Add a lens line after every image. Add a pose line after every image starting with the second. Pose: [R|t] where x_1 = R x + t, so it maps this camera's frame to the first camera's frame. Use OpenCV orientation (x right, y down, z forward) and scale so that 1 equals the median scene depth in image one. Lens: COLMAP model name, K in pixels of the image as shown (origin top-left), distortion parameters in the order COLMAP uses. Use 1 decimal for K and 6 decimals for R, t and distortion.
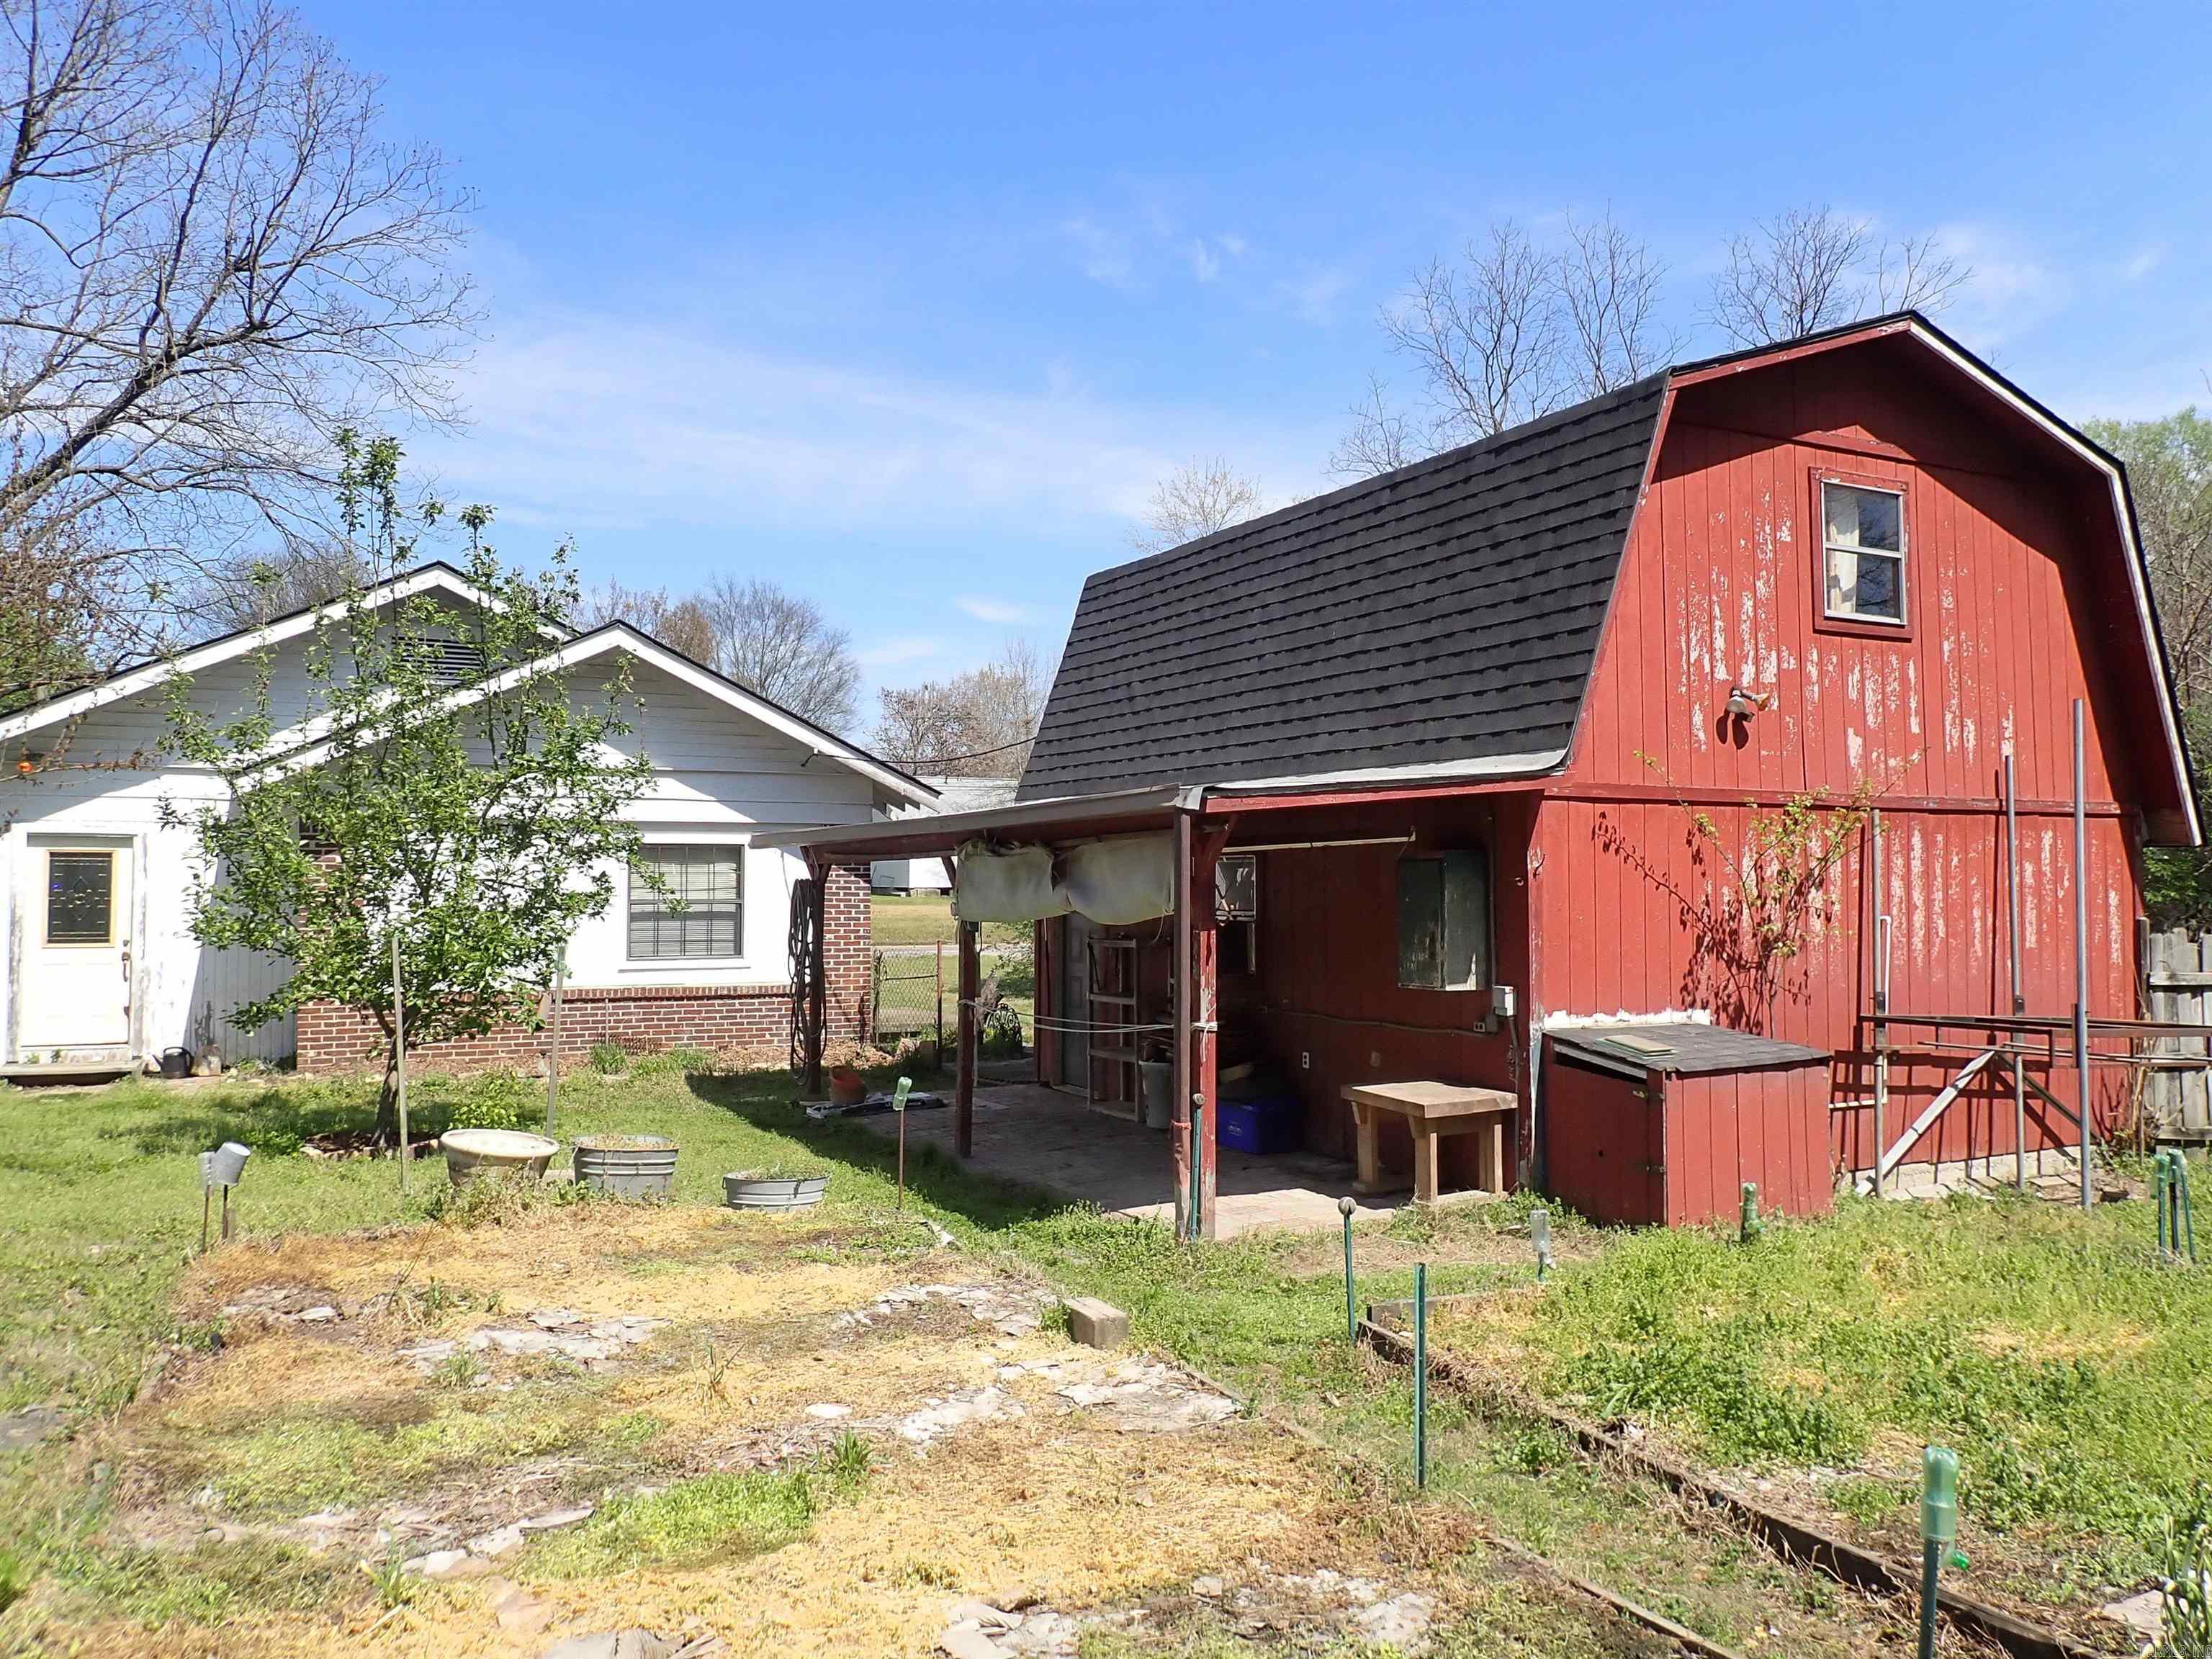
lens RADIAL K [[1658.2, 0, 1122.9], [0, 1658.2, 813.2], [0, 0, 1]] dist [0.013180, -0.000845]
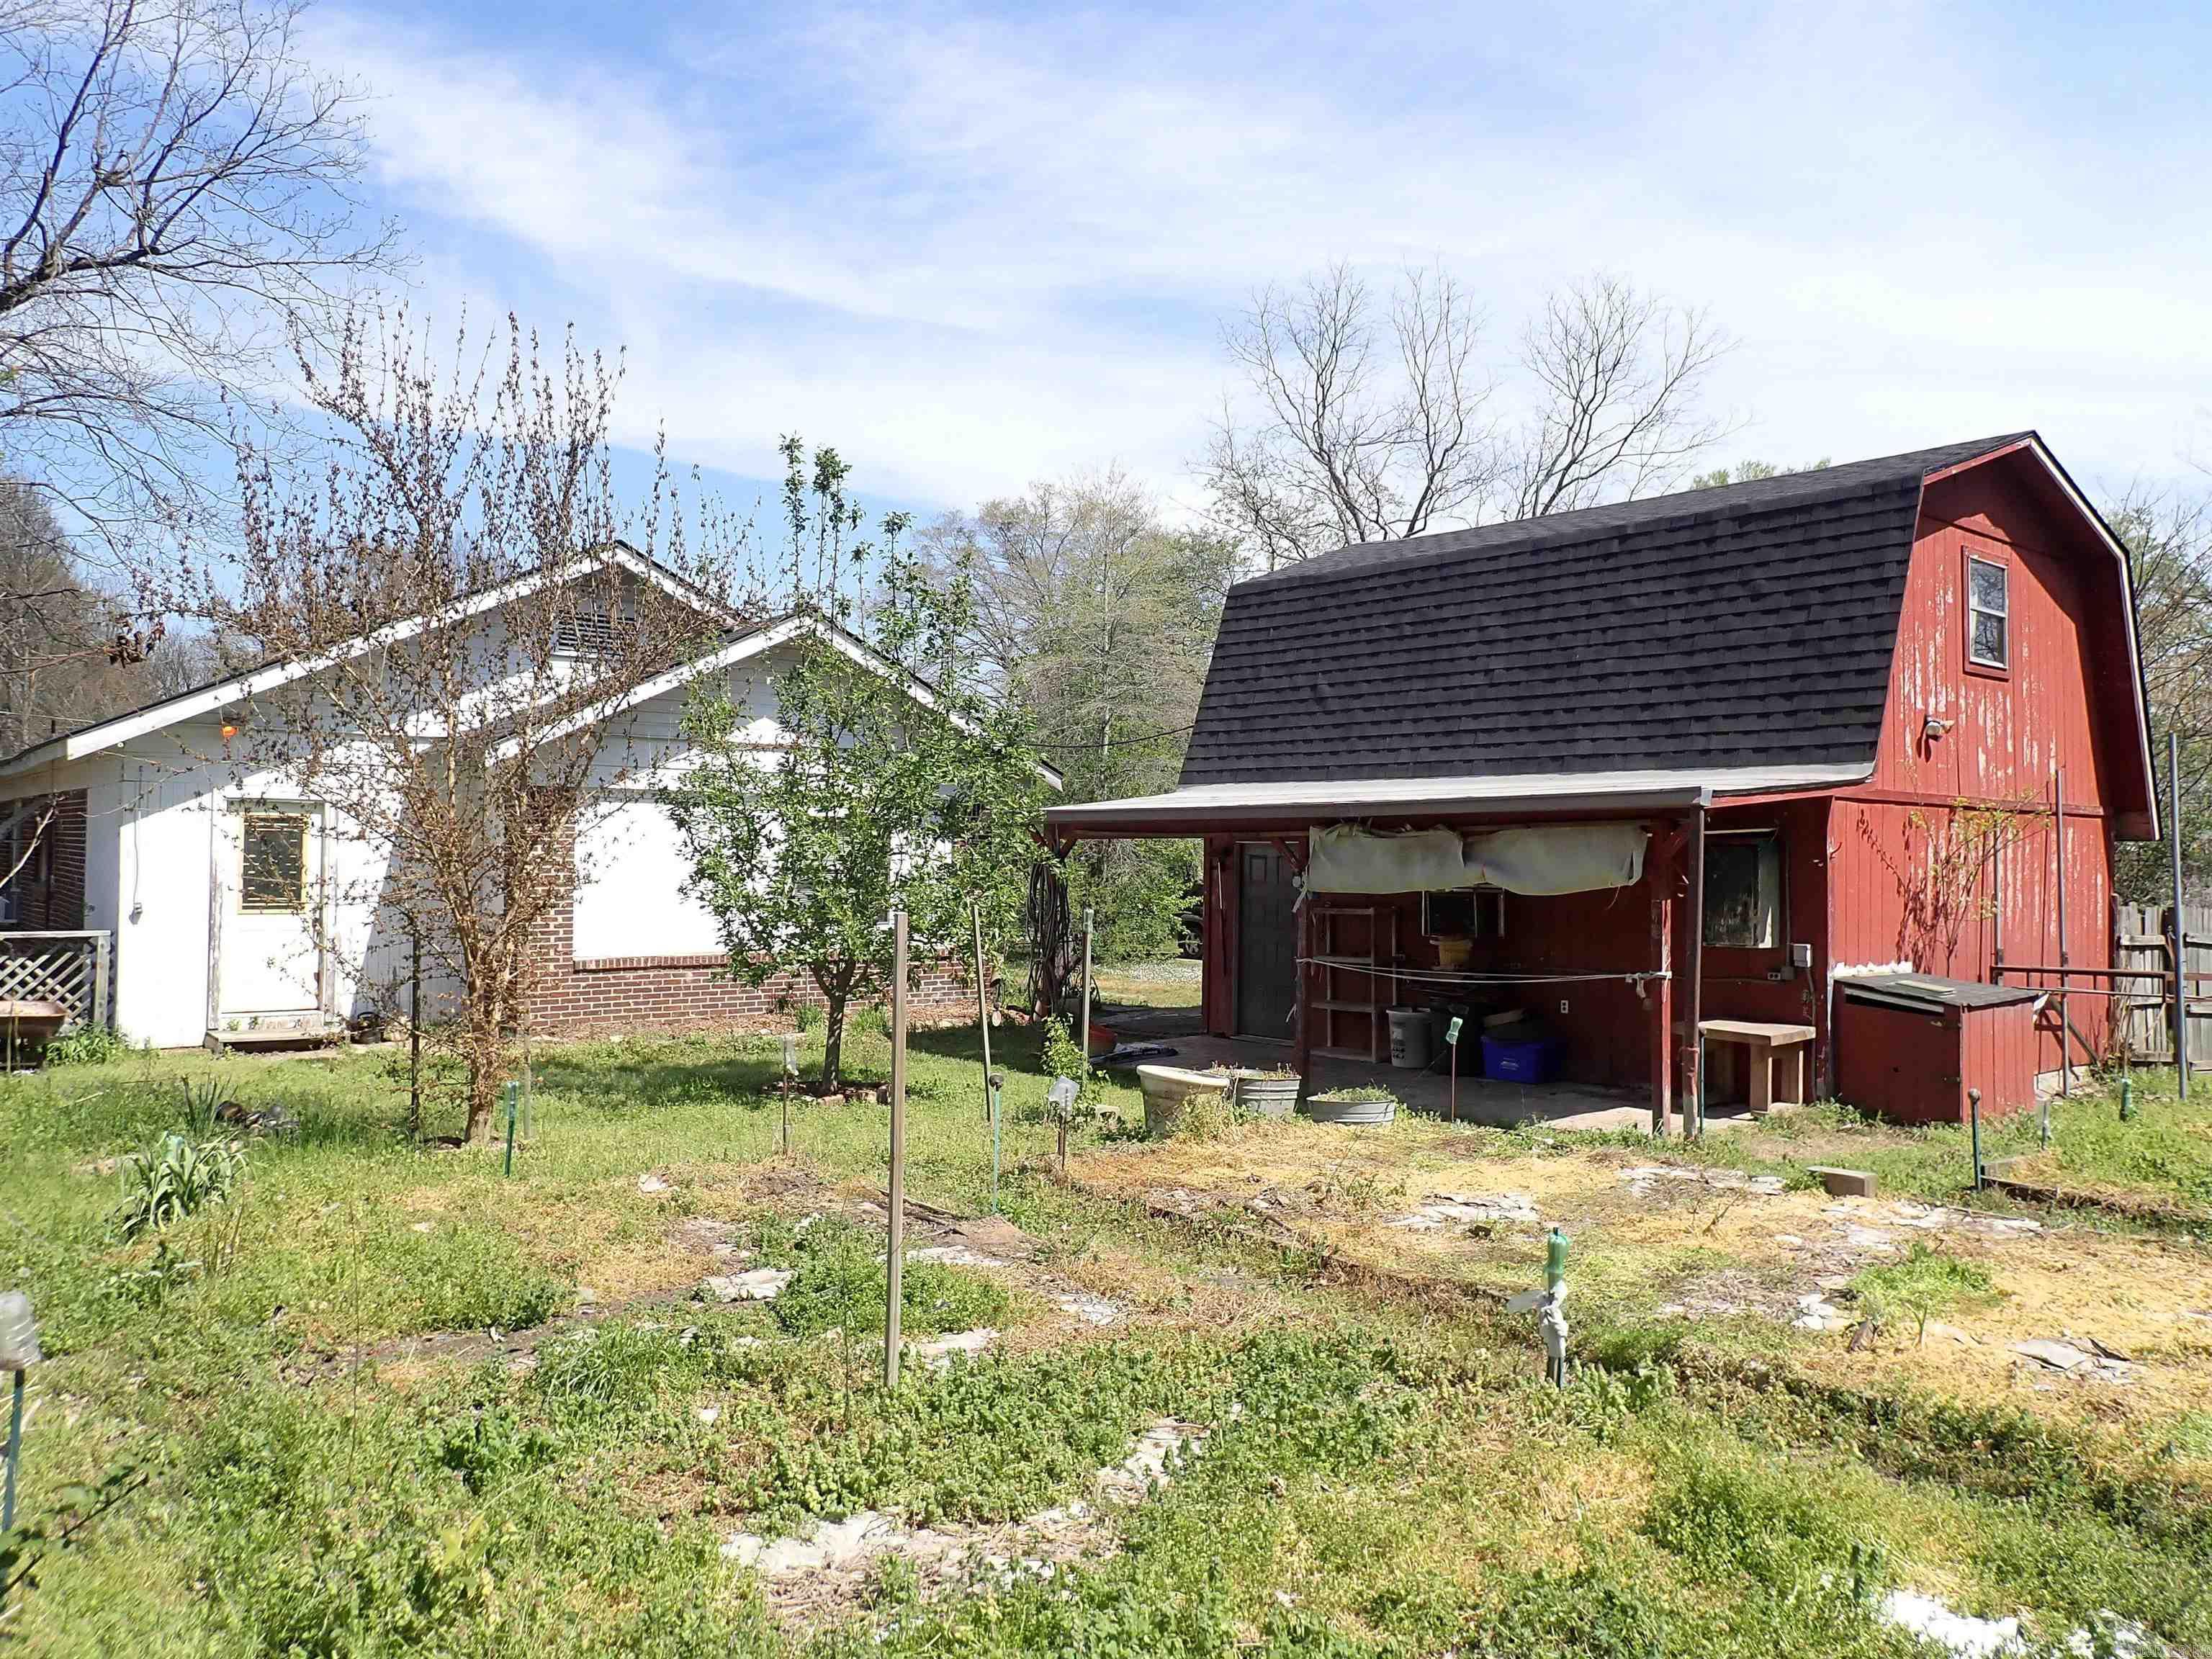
lens RADIAL K [[1658.2, 0, 1139.1], [0, 1658.2, 824.5], [0, 0, 1]] dist [0.013180, -0.000845]
pose [[0.972477, 0.014008, 0.232577, -0.512143], [-0.019517, 0.999580, 0.021402, -0.005780], [-0.232179, -0.025352, 0.972343, -0.121431]]
